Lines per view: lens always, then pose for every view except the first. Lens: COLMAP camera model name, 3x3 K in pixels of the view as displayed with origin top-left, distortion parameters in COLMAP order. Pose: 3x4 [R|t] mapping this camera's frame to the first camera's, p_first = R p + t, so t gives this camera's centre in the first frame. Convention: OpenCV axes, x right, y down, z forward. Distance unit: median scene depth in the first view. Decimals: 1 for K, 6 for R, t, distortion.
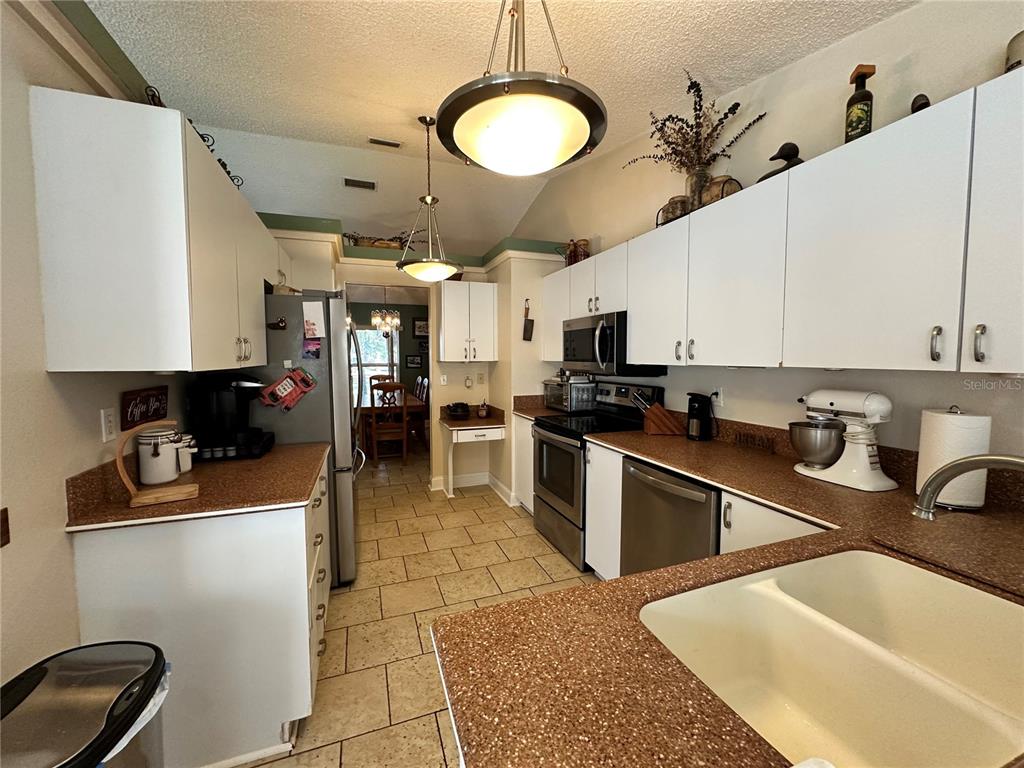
lens RADIAL K [[409.3, 0, 512.7], [0, 409.3, 382.8], [0, 0, 1]] dist [-0.005164, 0.000176]
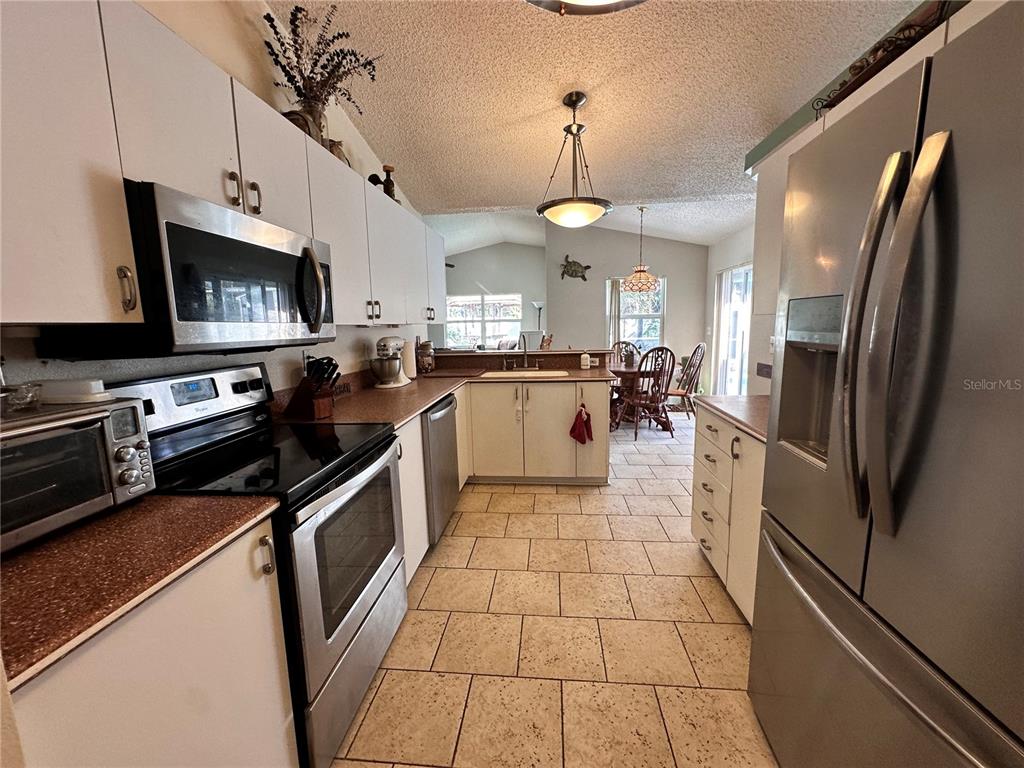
lens RADIAL K [[409.3, 0, 512.7], [0, 409.3, 382.8], [0, 0, 1]] dist [-0.005164, 0.000176]
pose [[-0.901264, -0.038694, 0.431540, -0.299385], [0.048494, 0.980737, 0.189217, -0.066627], [-0.430549, 0.191461, -0.882026, 1.471991]]
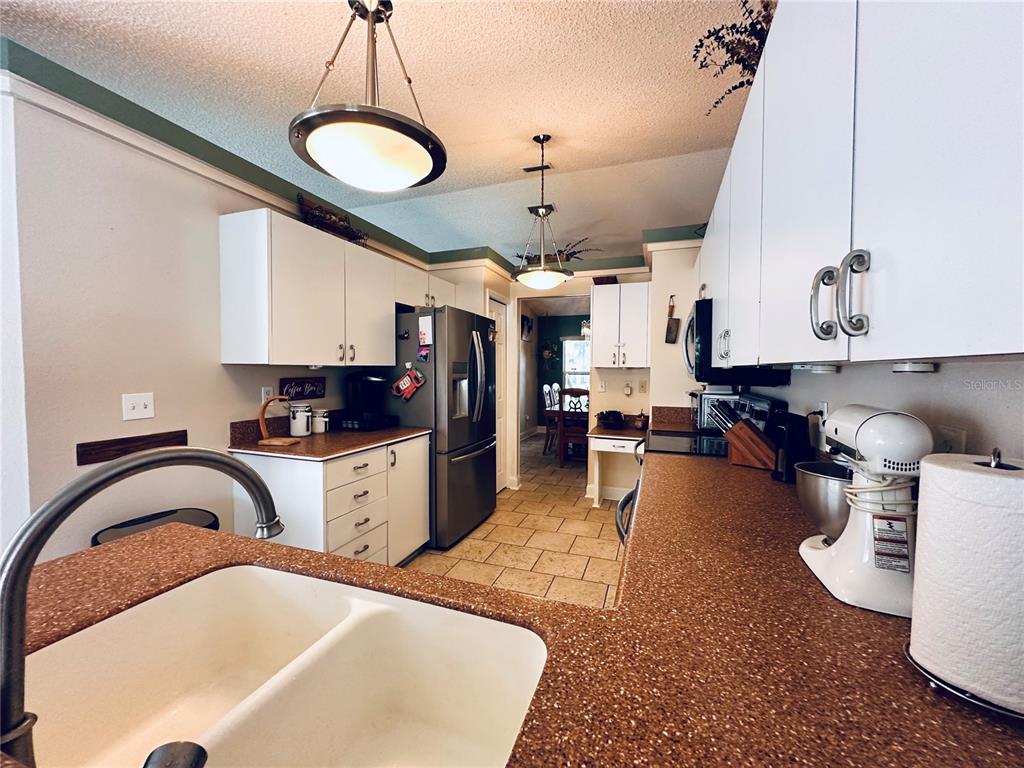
lens RADIAL K [[409.3, 0, 512.7], [0, 409.3, 382.8], [0, 0, 1]] dist [-0.005164, 0.000176]
pose [[0.766040, 0.028921, -0.642142, 0.480619], [-0.046981, 0.998835, -0.011060, 0.008087], [0.641074, 0.038641, 0.766506, 0.180234]]
